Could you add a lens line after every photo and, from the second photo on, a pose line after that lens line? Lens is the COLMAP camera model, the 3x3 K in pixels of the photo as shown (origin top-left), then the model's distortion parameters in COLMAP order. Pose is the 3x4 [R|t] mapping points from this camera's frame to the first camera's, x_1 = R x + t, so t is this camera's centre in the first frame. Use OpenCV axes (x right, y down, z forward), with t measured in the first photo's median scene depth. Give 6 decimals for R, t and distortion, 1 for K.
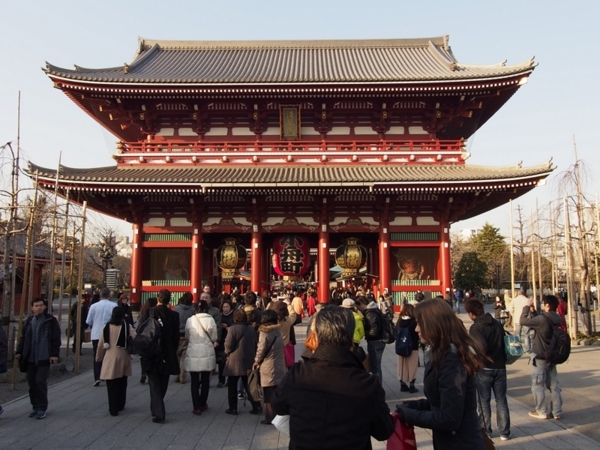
lens RADIAL K [[231.1, 0, 308.1], [0, 231.1, 225.4], [0, 0, 1]] dist [-0.004564, -0.000057]
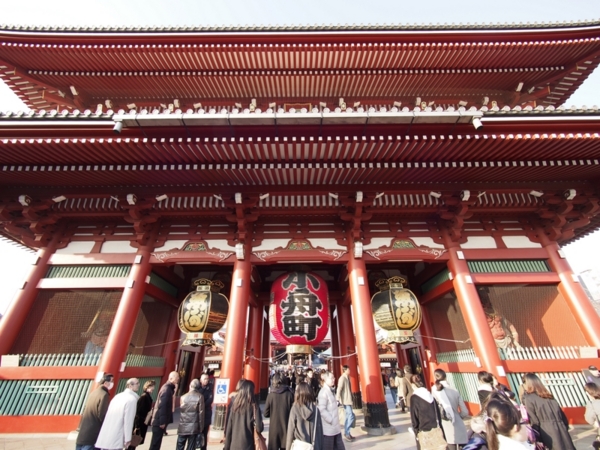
lens RADIAL K [[231.1, 0, 308.1], [0, 231.1, 225.4], [0, 0, 1]] dist [-0.004564, -0.000057]
pose [[0.999715, -0.020571, -0.012140, -0.044446], [0.016173, 0.956973, -0.289726, 0.109692], [0.017578, 0.289447, 0.957033, 0.393690]]
